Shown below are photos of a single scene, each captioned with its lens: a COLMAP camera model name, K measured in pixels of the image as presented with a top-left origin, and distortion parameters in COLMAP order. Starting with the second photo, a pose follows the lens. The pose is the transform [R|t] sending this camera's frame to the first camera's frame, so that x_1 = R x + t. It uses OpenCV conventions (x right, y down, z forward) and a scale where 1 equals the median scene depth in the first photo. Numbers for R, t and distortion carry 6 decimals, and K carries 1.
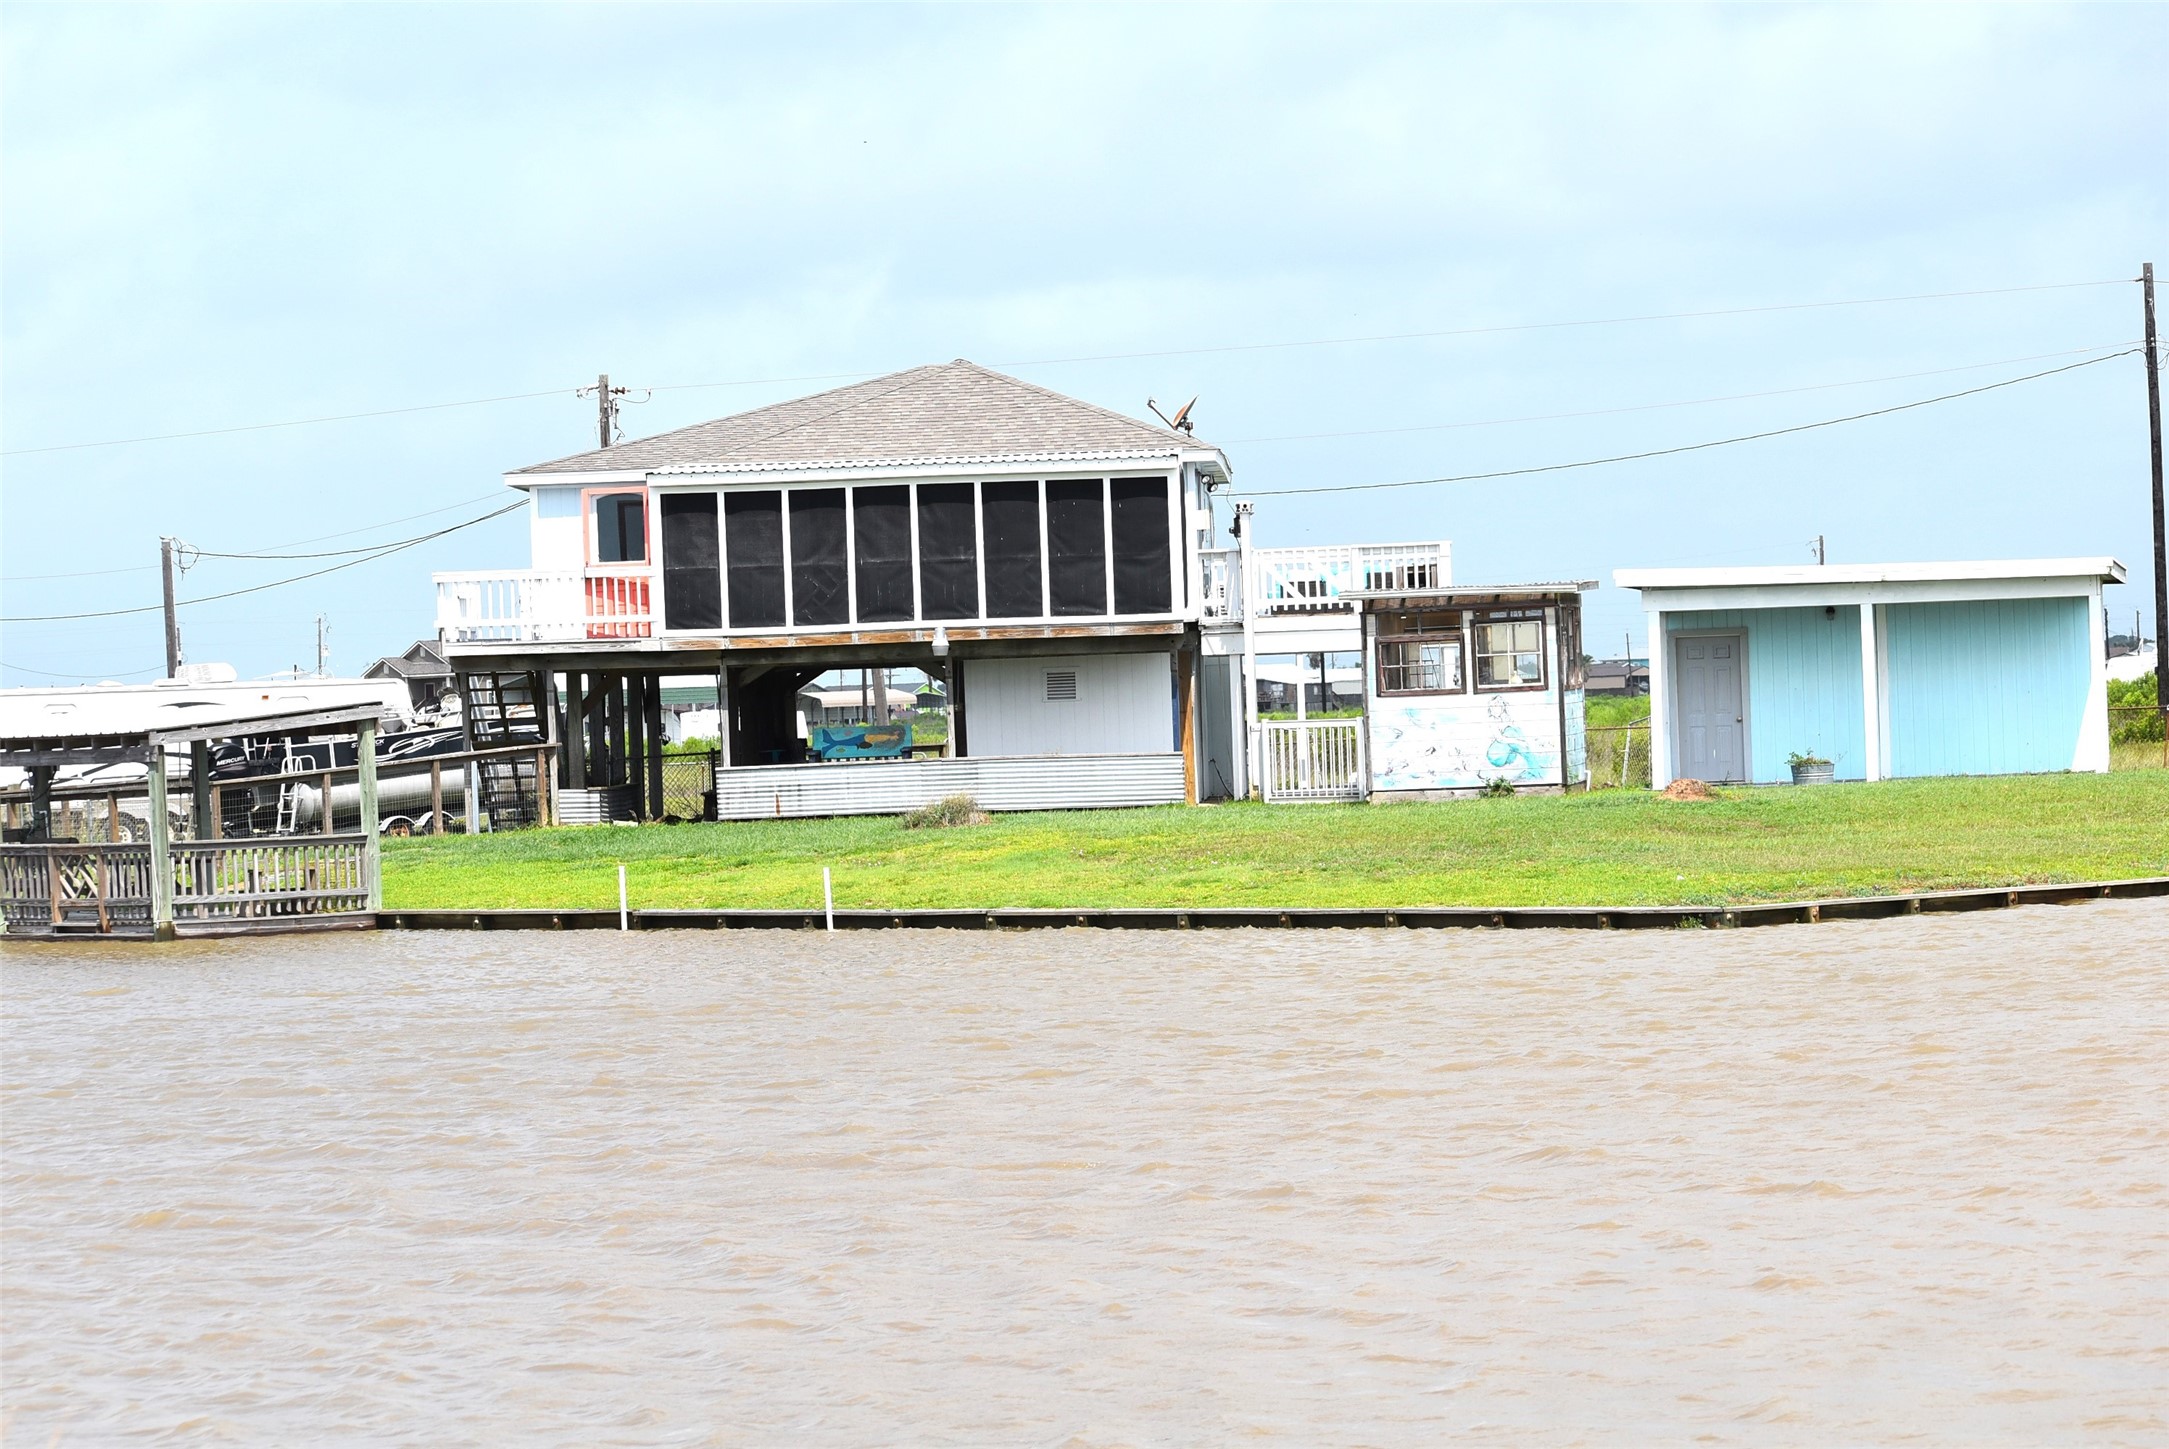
lens RADIAL K [[7085.2, 0, 1084.5], [0, 7085.2, 724.5], [0, 0, 1]] dist [-0.242638, -0.603086]
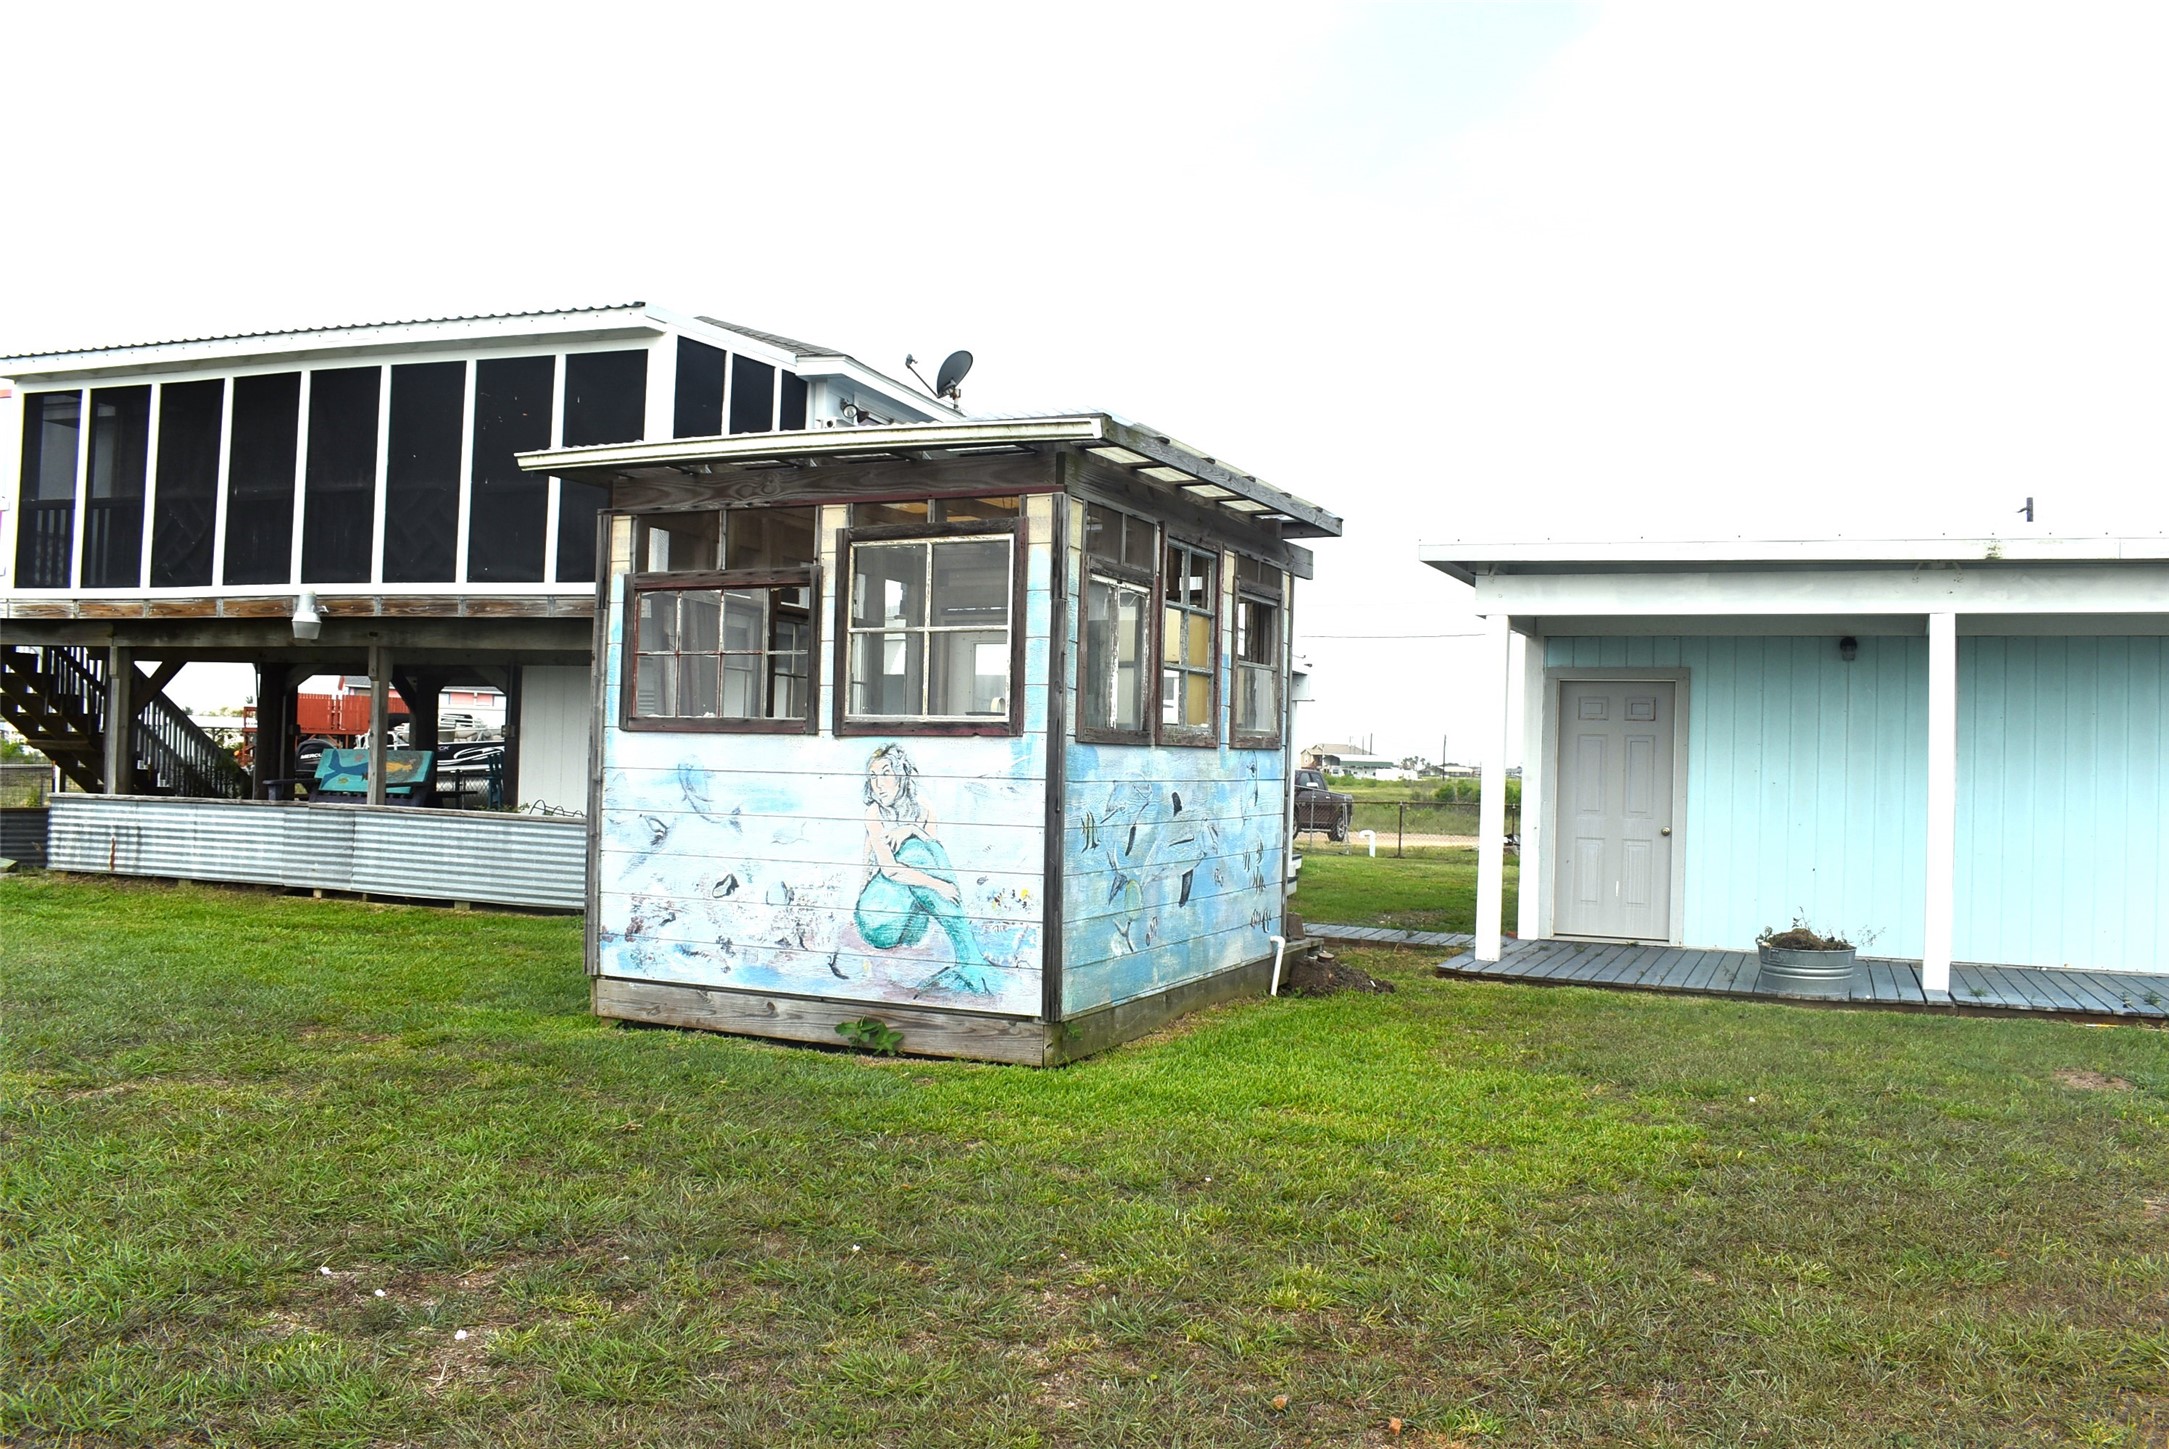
lens RADIAL K [[1723.9, 0, 1084.5], [0, 1723.9, 724.5], [0, 0, 1]] dist [-0.091463, 0.000416]
pose [[0.961444, 0.056682, -0.269096, 0.085866], [-0.063313, 0.997865, -0.016018, -0.004153], [0.267613, 0.032438, 0.962980, 0.874451]]
